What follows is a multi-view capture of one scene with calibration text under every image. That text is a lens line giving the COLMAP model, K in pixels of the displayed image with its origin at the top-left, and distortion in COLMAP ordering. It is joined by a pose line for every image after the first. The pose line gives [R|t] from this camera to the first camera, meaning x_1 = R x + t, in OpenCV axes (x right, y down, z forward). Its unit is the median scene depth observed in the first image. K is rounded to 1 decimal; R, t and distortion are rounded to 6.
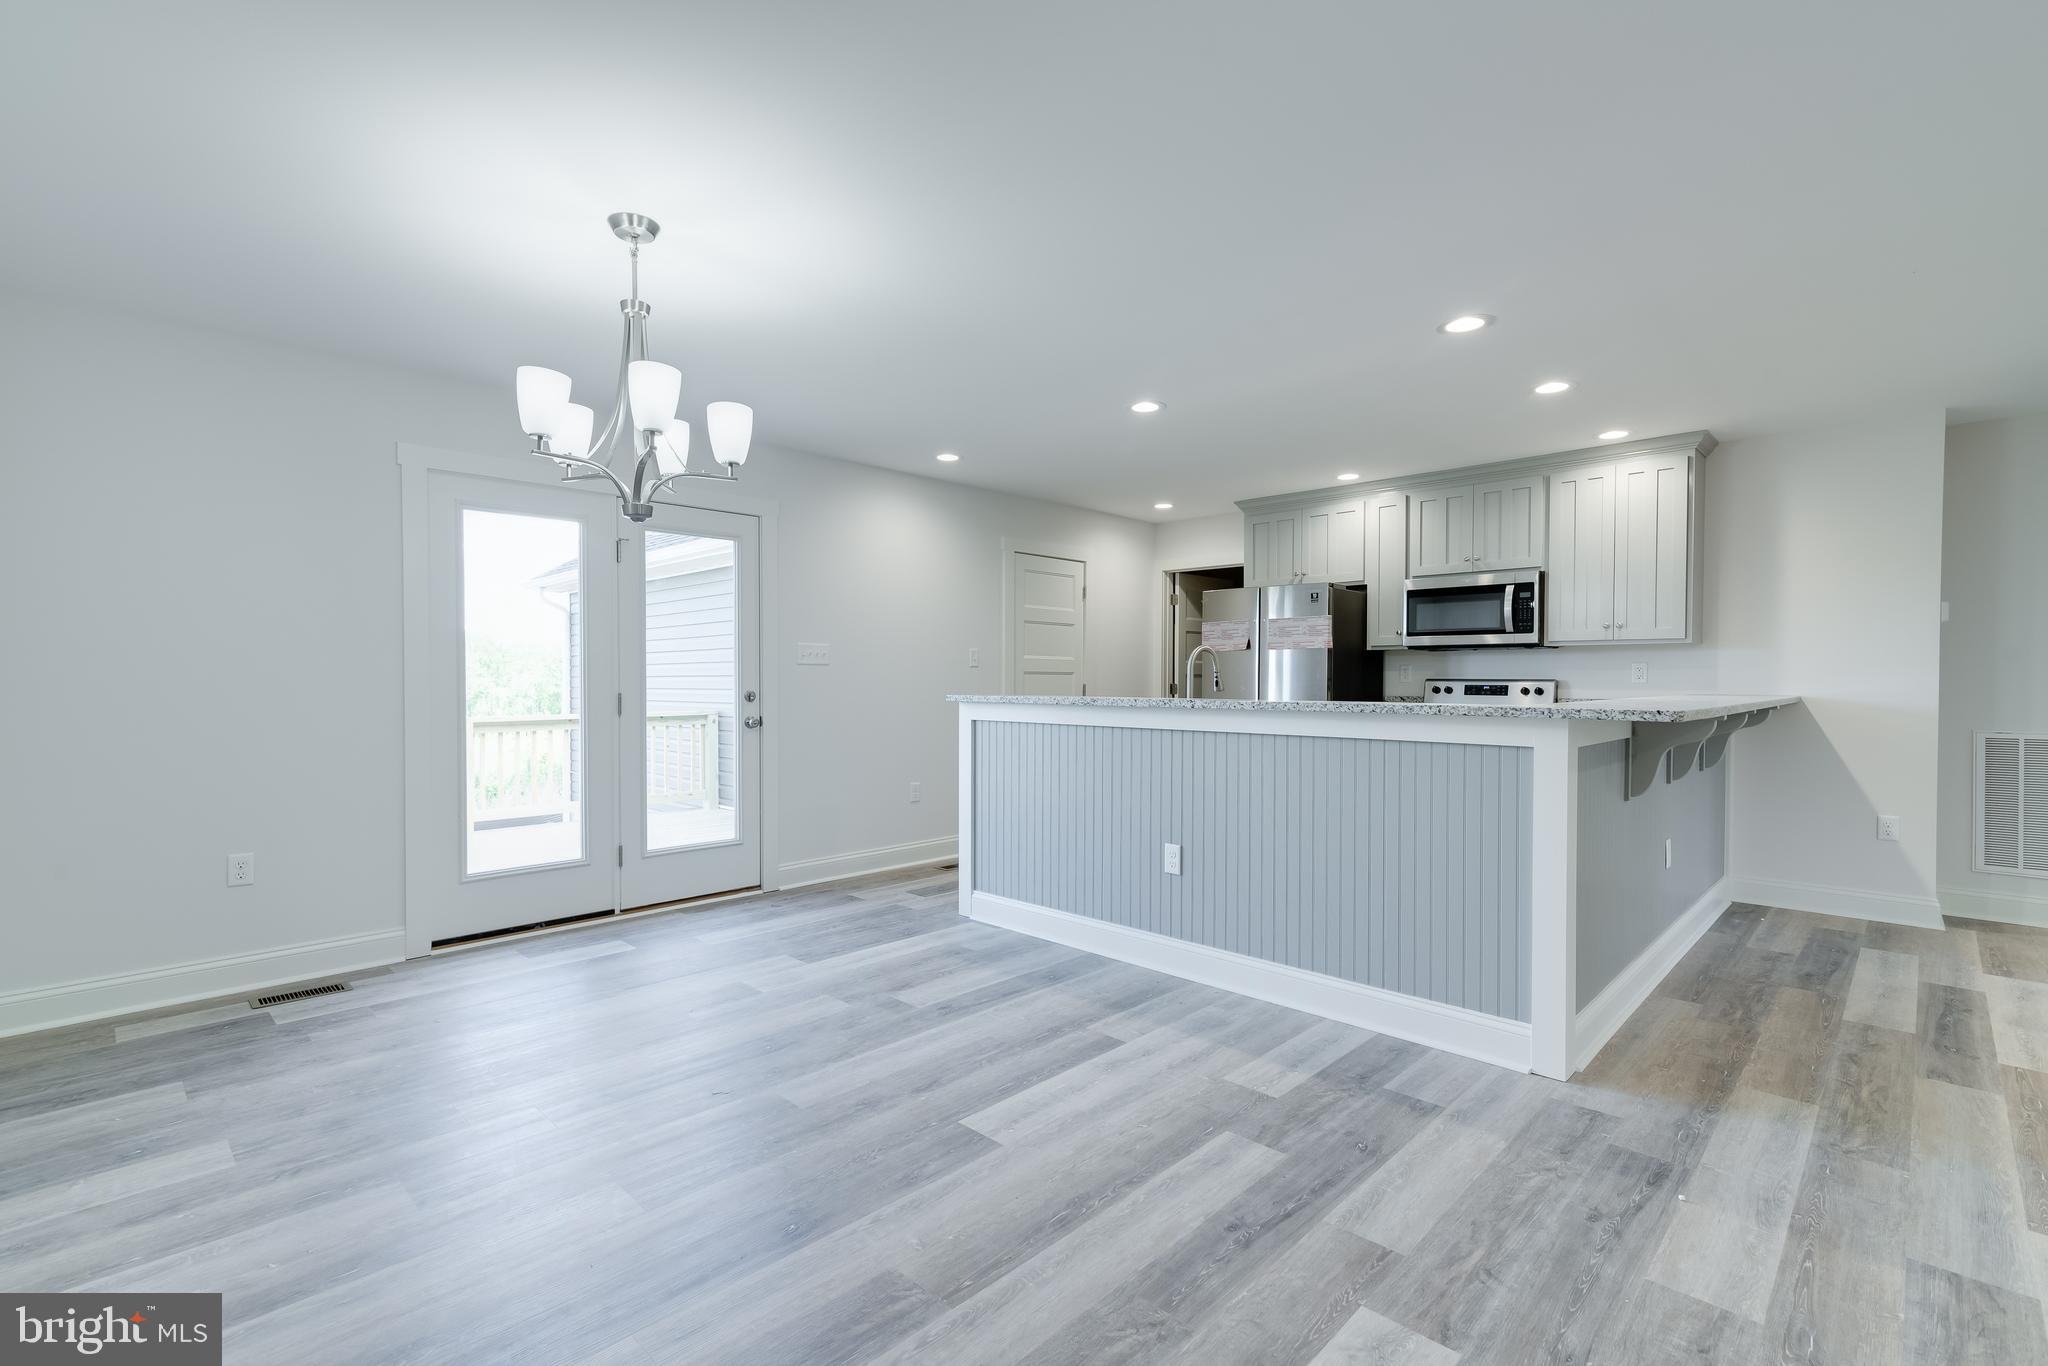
lens RADIAL K [[919.3, 0, 1016.9], [0, 919.3, 692.0], [0, 0, 1]] dist [0.018542, -0.003422]
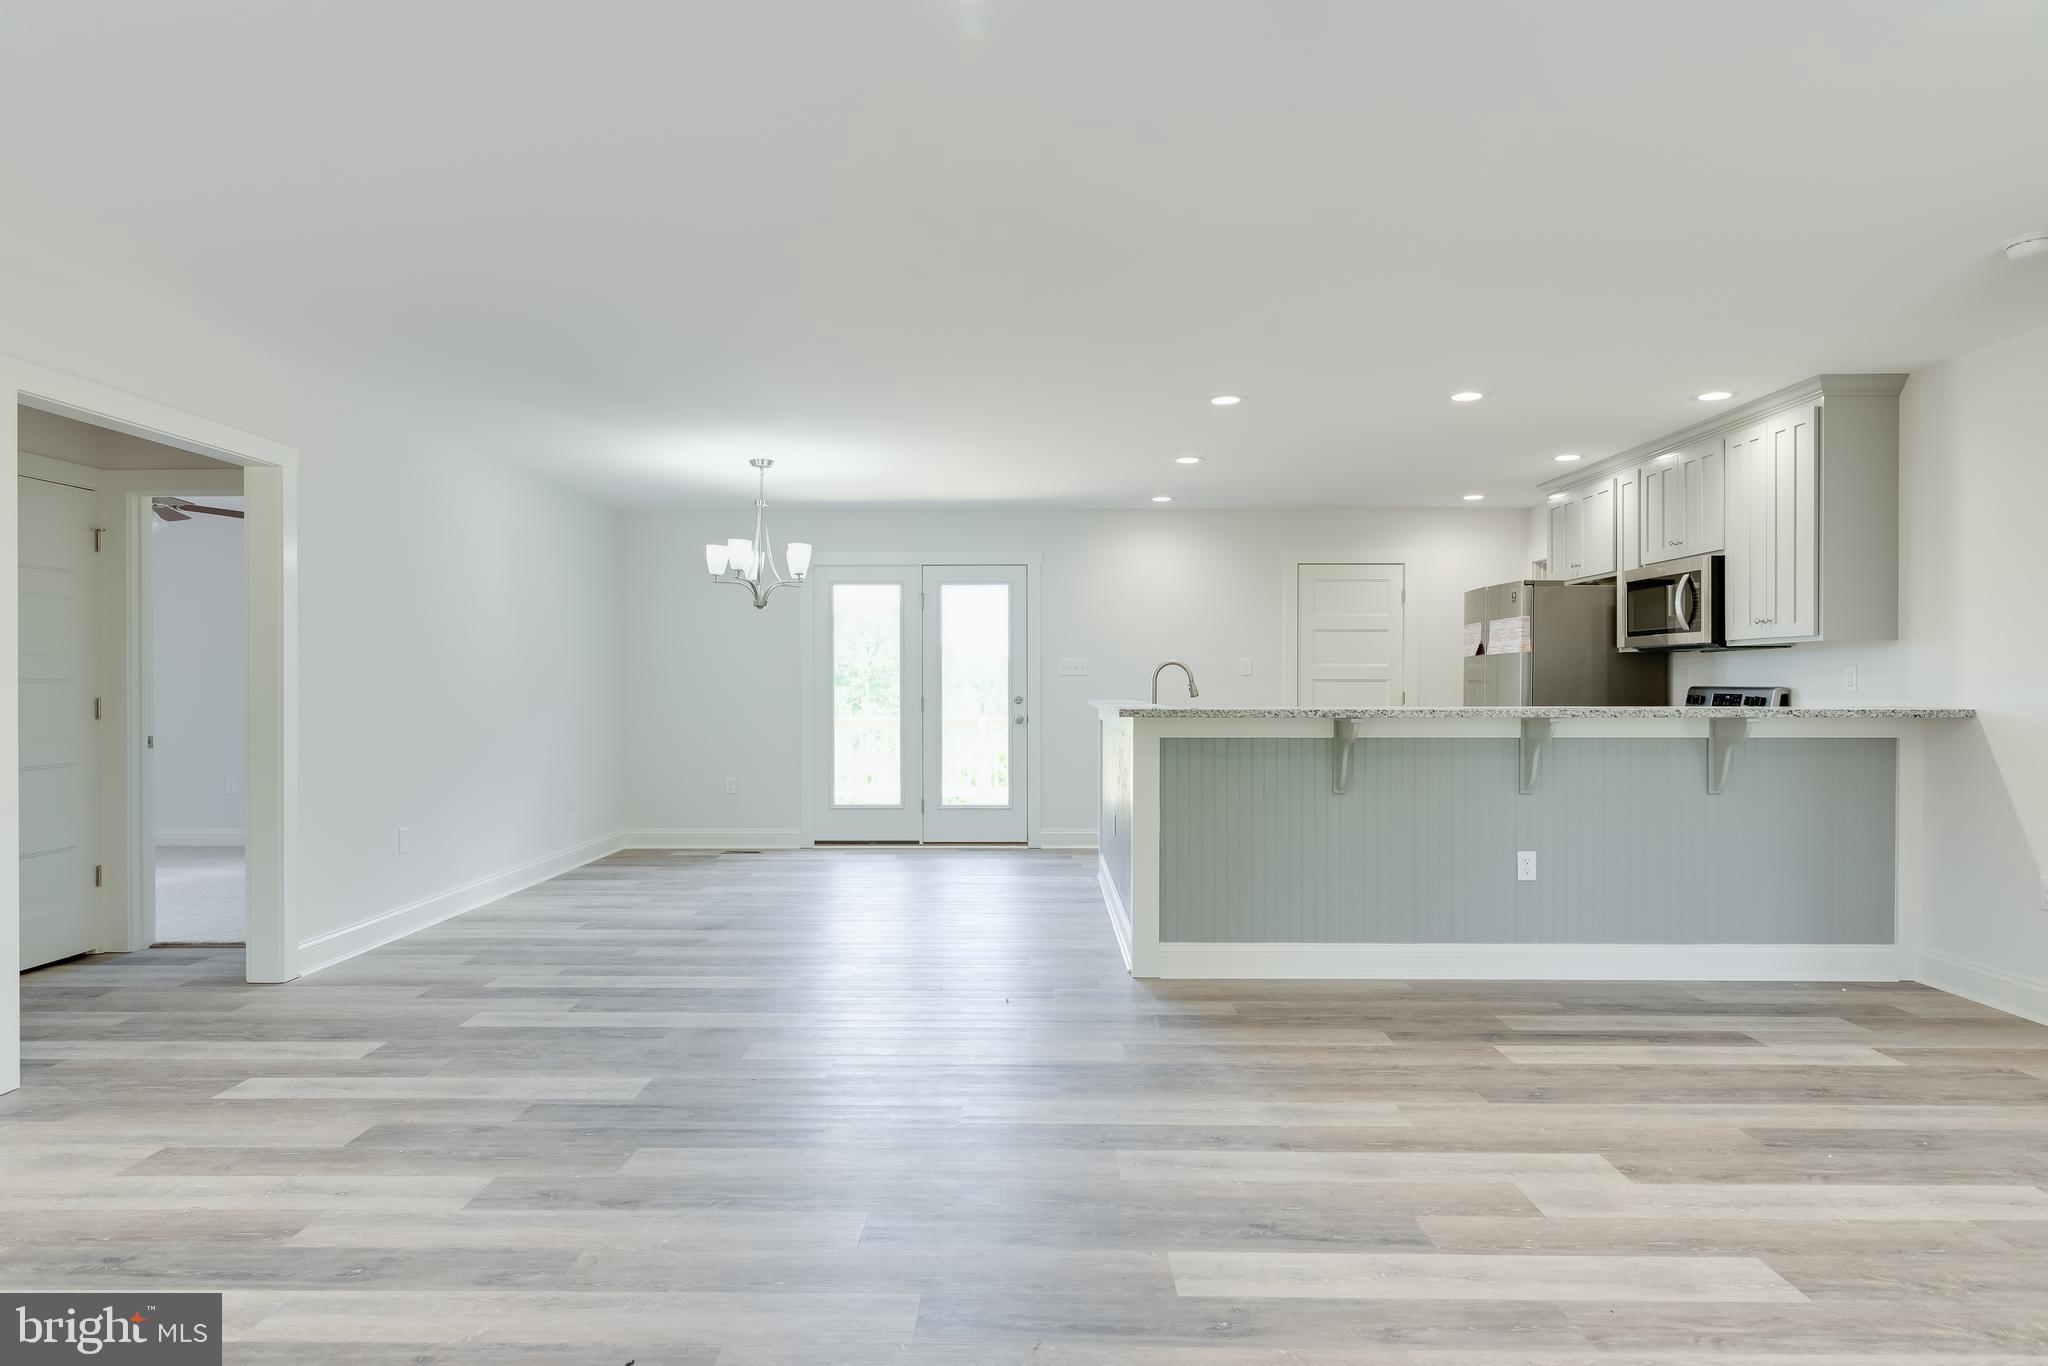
lens RADIAL K [[1181.9, 0, 1012.8], [0, 1181.9, 682.2], [0, 0, 1]] dist [0.000356, -0.000063]
pose [[0.686505, -0.004220, -0.727113, 1.176712], [-0.009760, 0.999840, -0.015017, 0.005605], [0.727060, 0.017406, 0.686354, -0.233525]]
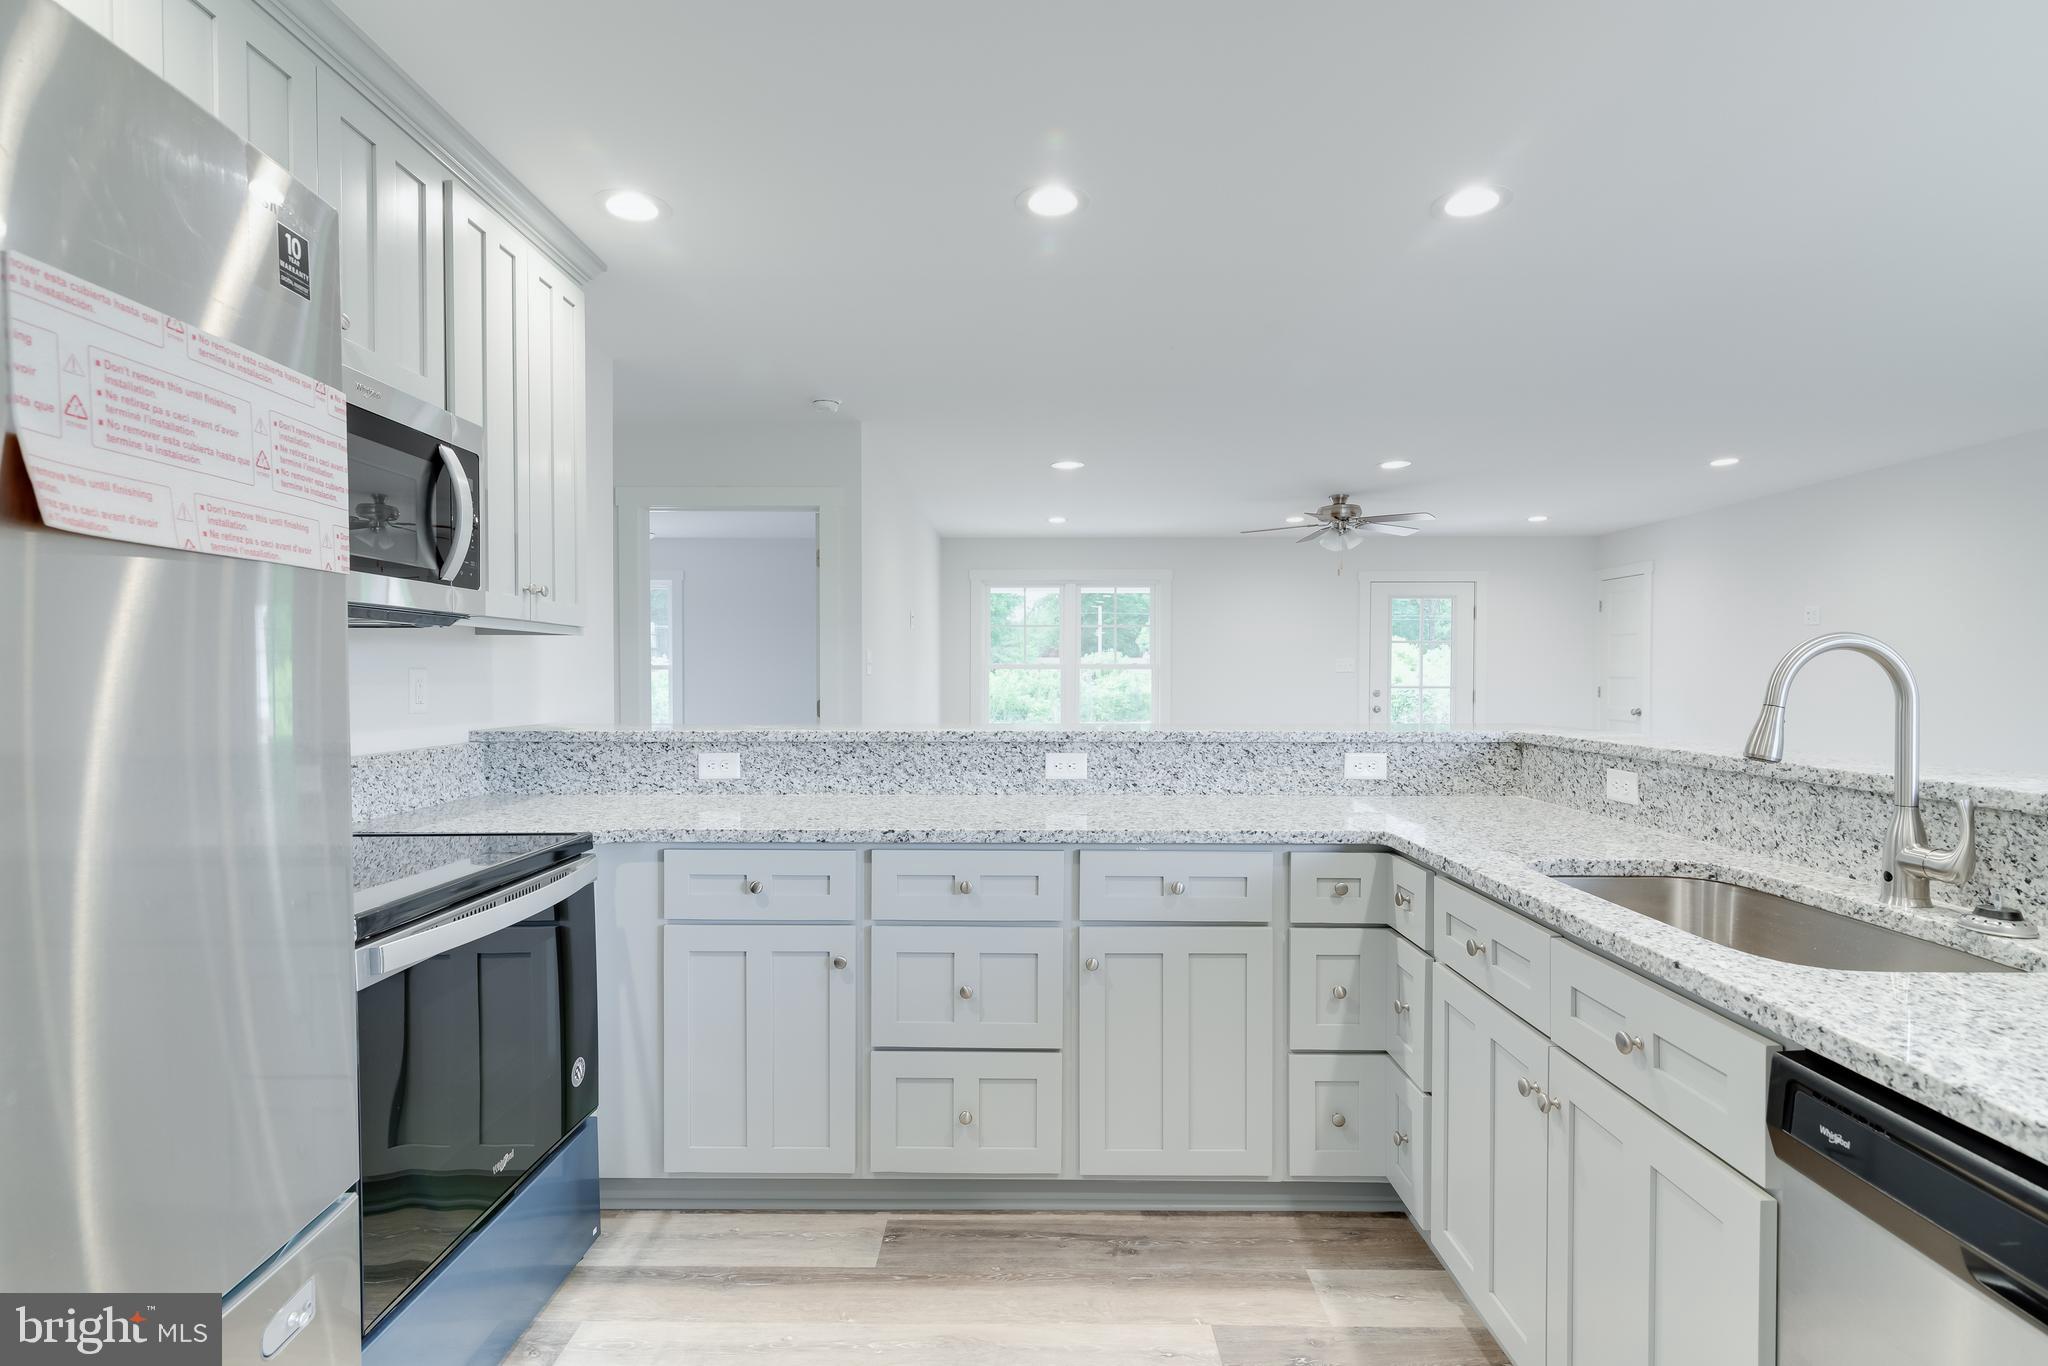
lens RADIAL K [[984.0, 0, 1018.1], [0, 984.0, 691.5], [0, 0, 1]] dist [0.014039, -0.006397]
pose [[-0.693841, -0.013571, 0.720000, 0.144255], [0.011100, 0.999502, 0.029536, -0.040358], [-0.720043, 0.028485, -0.693345, 1.455493]]
